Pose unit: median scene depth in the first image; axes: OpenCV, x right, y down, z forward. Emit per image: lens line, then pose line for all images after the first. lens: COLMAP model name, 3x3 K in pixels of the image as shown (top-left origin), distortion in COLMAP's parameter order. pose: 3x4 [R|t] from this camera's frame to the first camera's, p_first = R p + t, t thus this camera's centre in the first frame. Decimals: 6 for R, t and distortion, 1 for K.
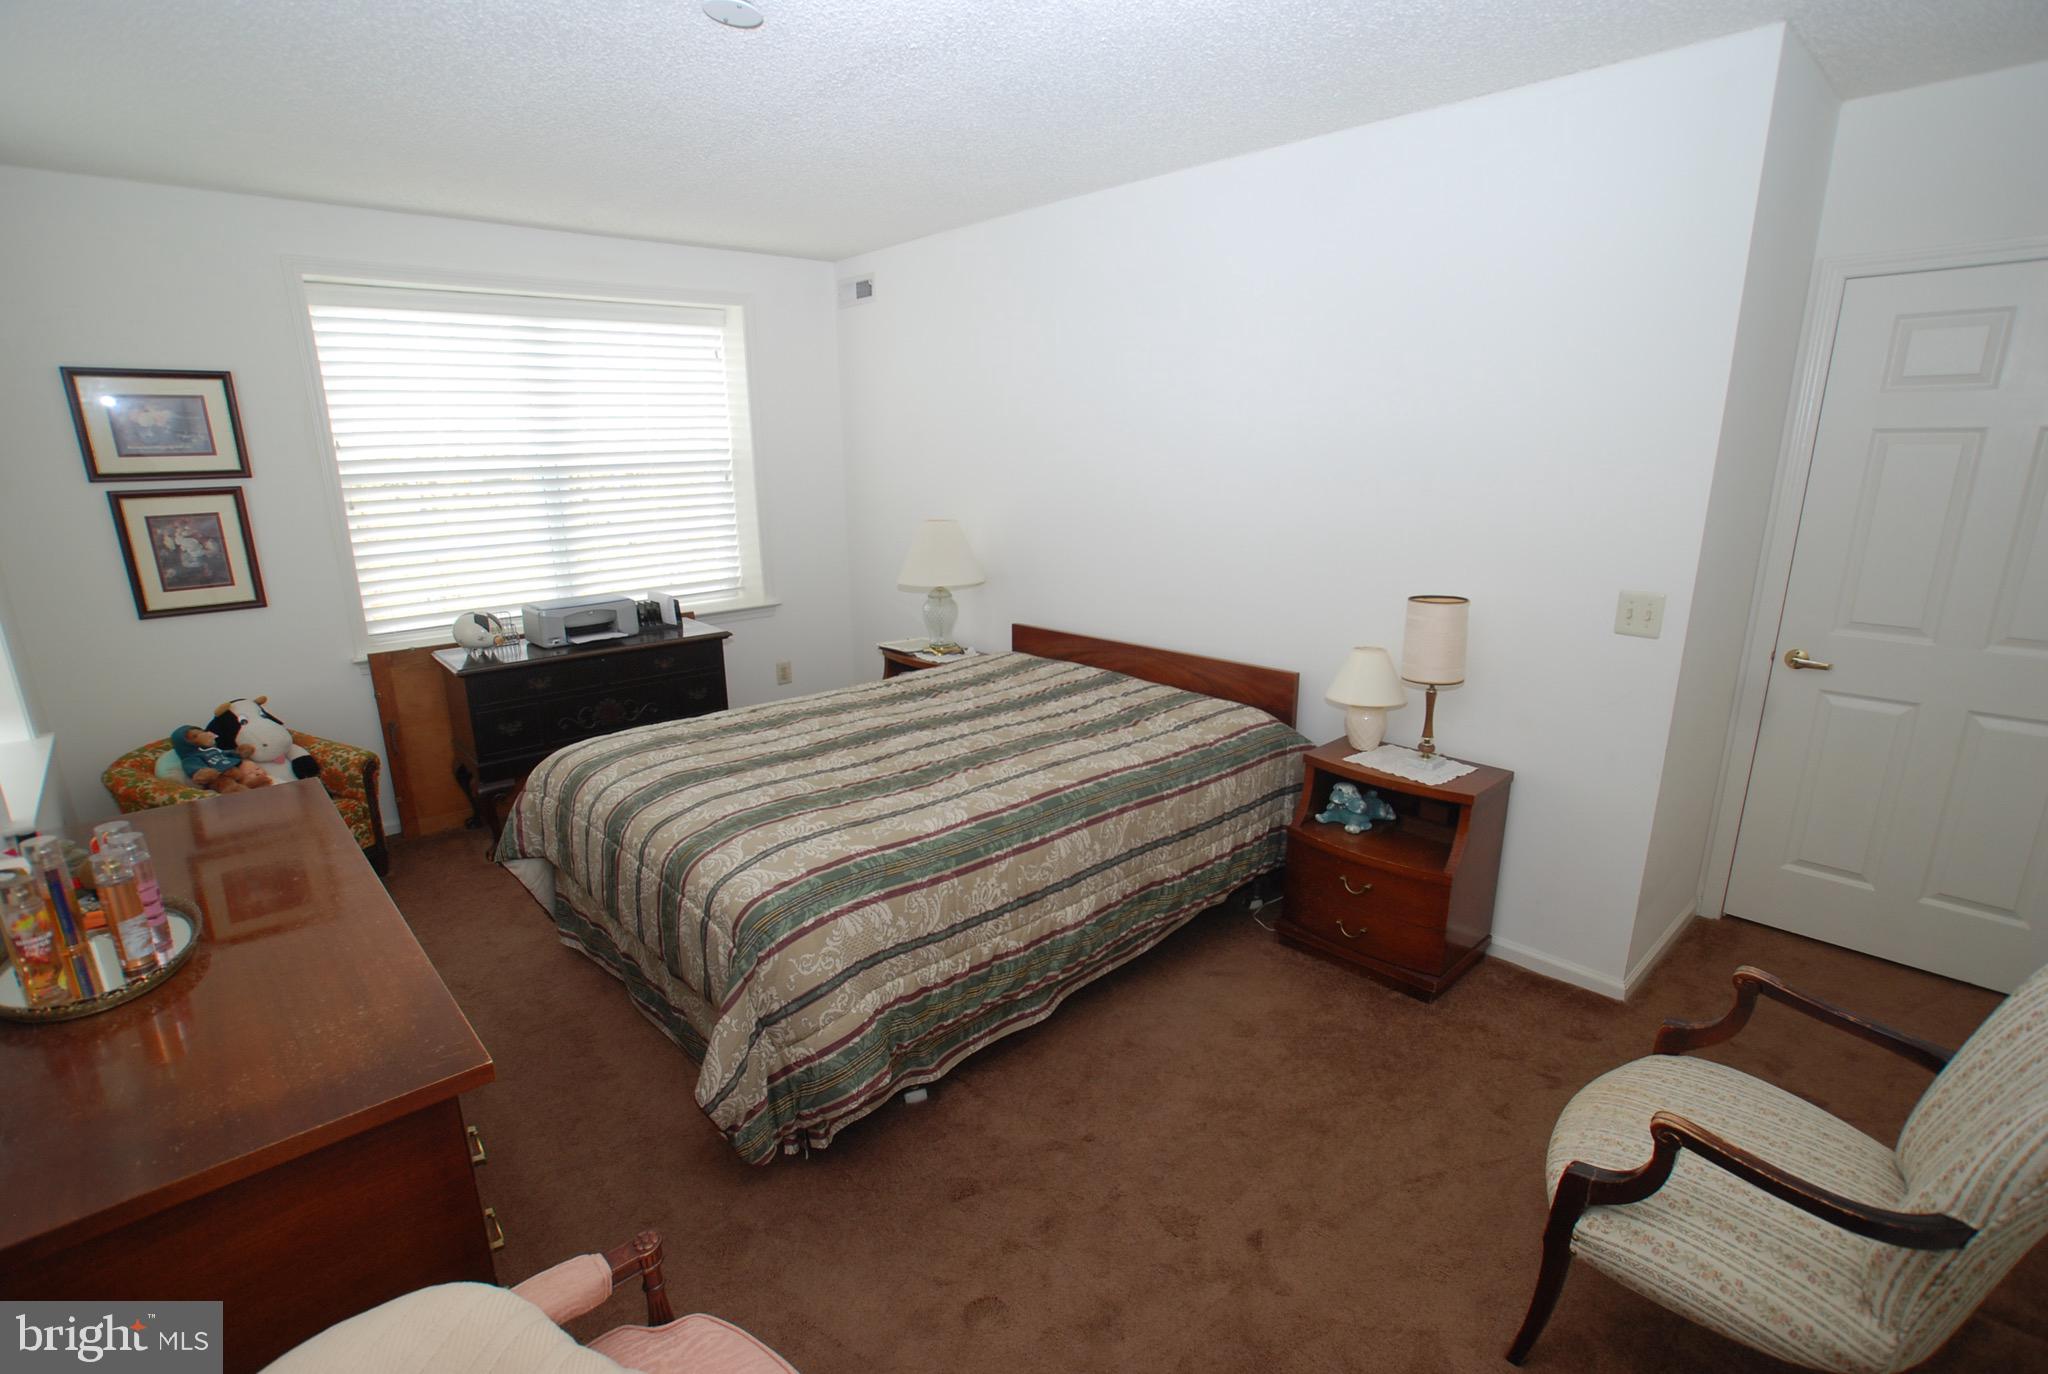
lens RADIAL K [[972.8, 0, 1024.0], [0, 972.8, 687.0], [0, 0, 1]] dist [-0.020901, 0.000832]
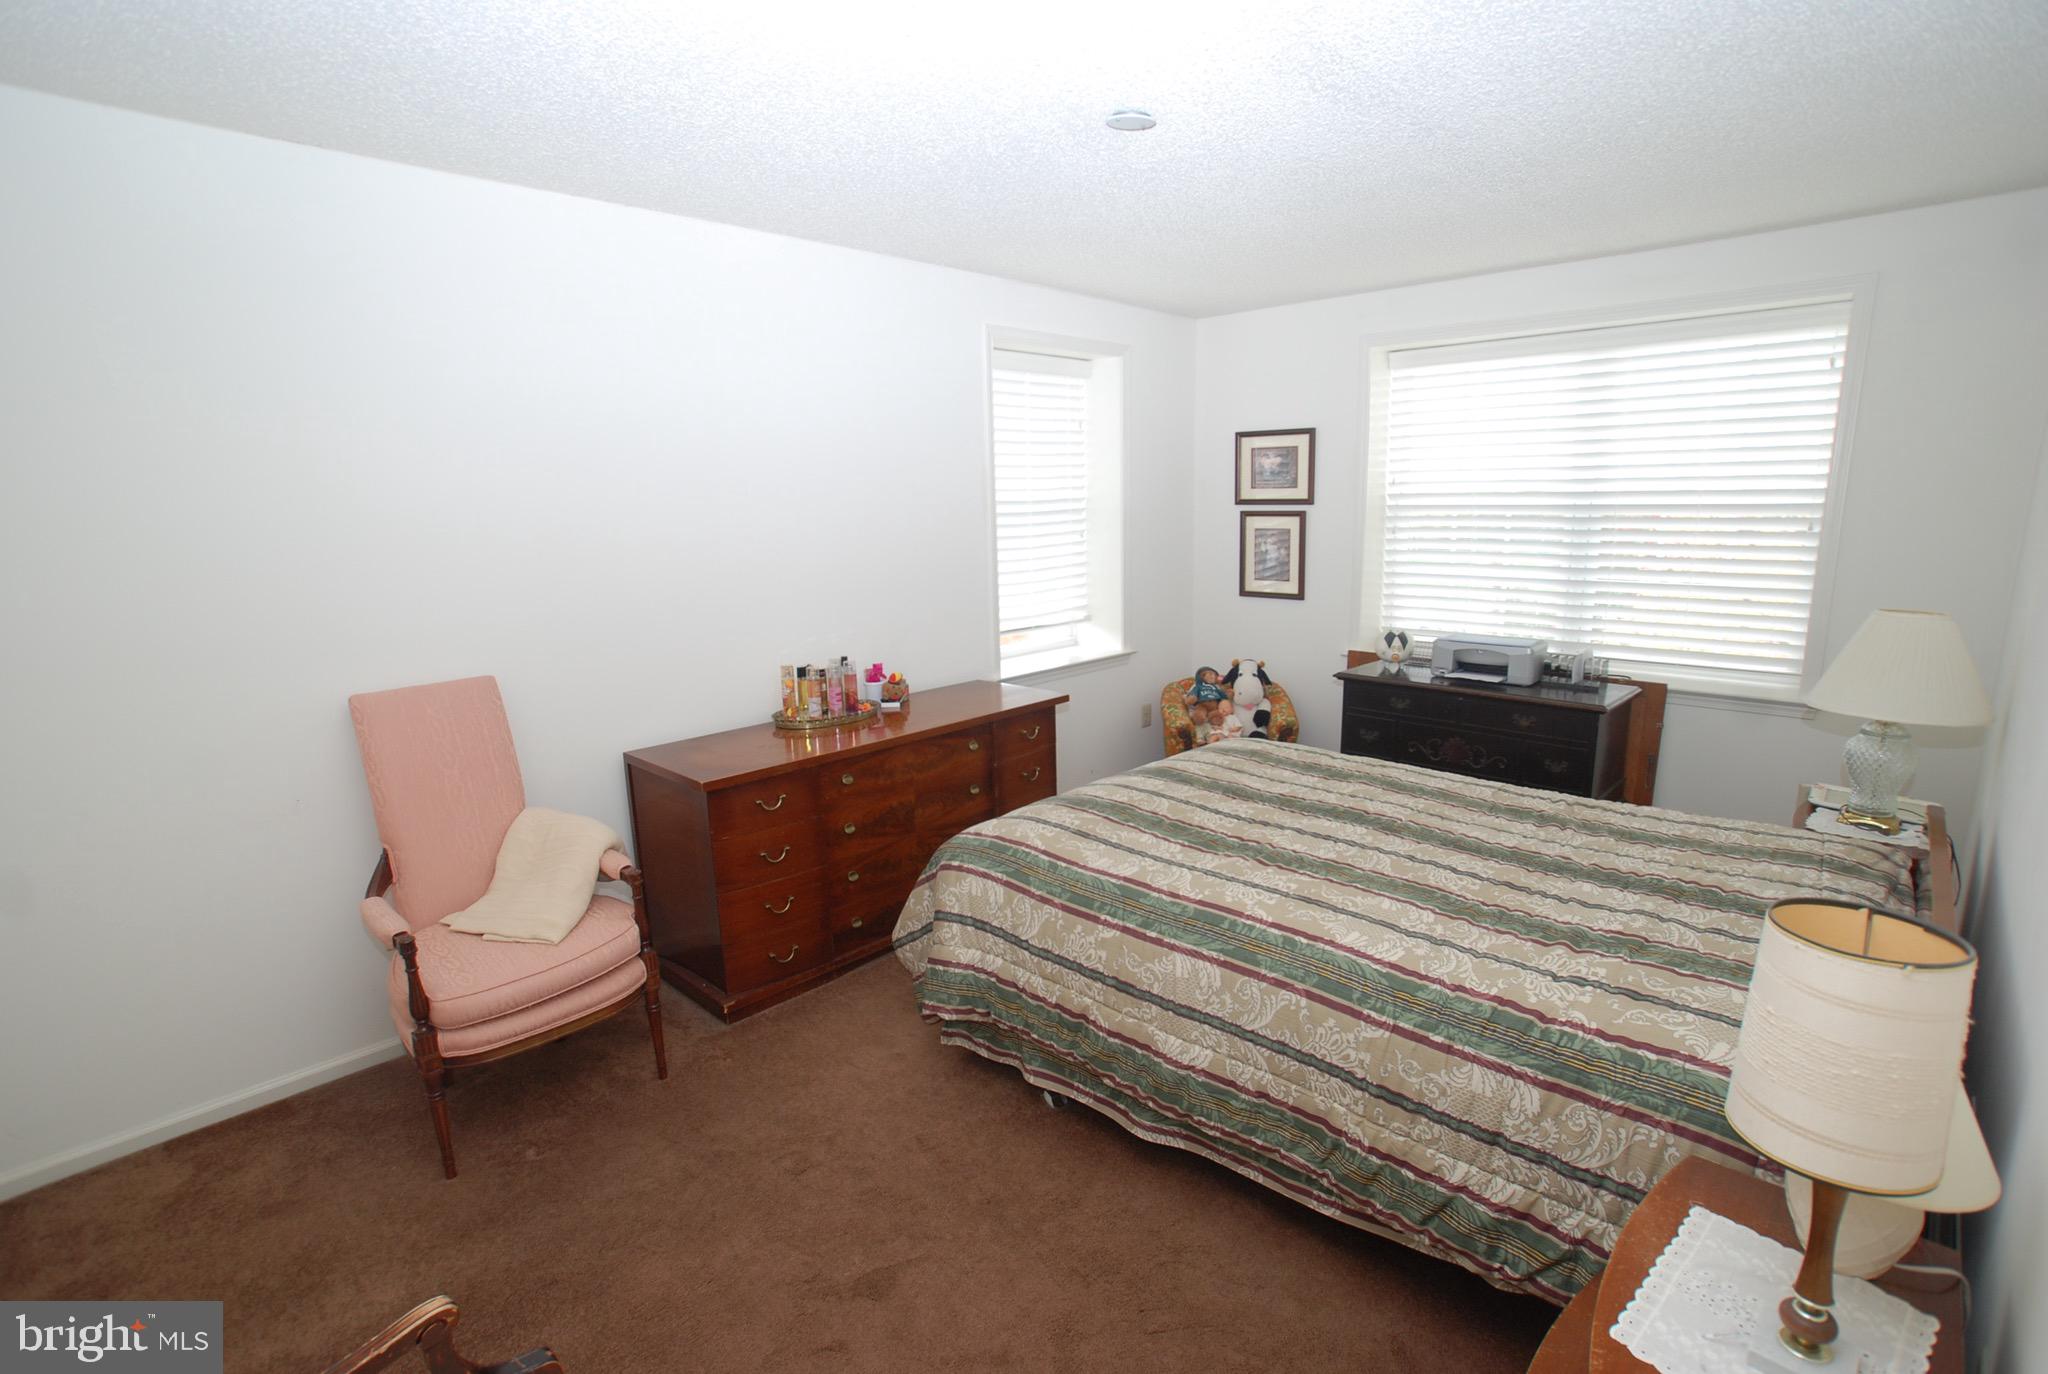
lens RADIAL K [[972.8, 0, 1024.0], [0, 972.8, 687.0], [0, 0, 1]] dist [-0.020901, 0.000832]
pose [[0.097323, 0.206570, -0.973579, 0.686043], [-0.234133, 0.955521, 0.179334, -0.159110], [0.967321, 0.210494, 0.141359, 0.603892]]
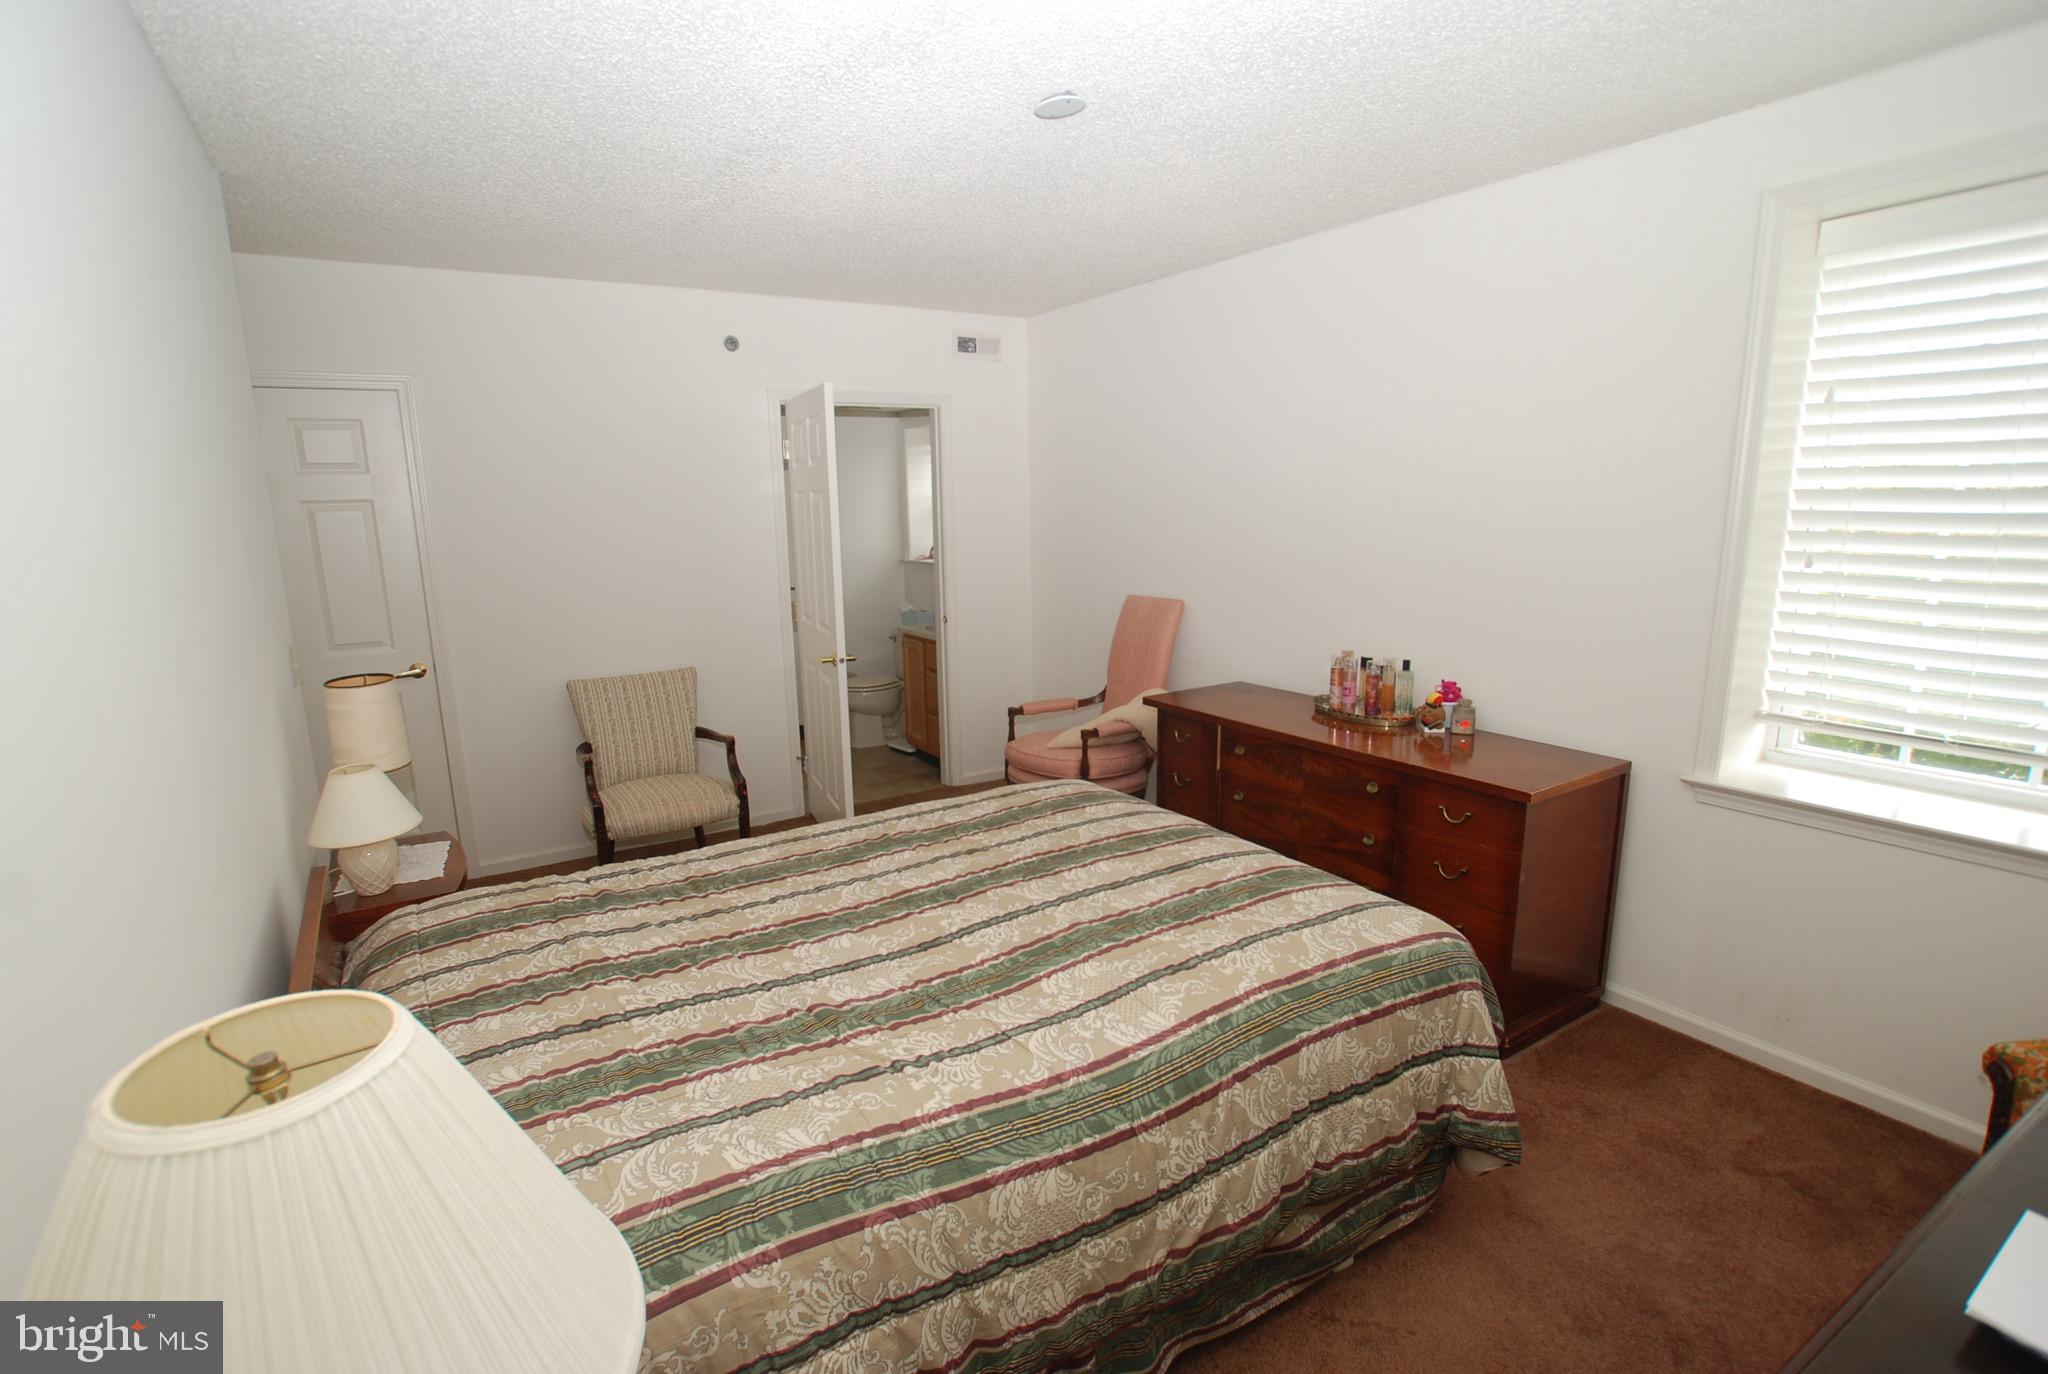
lens RADIAL K [[1011.3, 0, 1008.4], [0, 1011.3, 681.6], [0, 0, 1]] dist [-0.051809, 0.000265]
pose [[-0.986963, -0.001923, 0.160933, -0.134862], [0.066018, 0.907098, 0.415710, -0.362284], [-0.146781, 0.420915, -0.895146, 1.474313]]
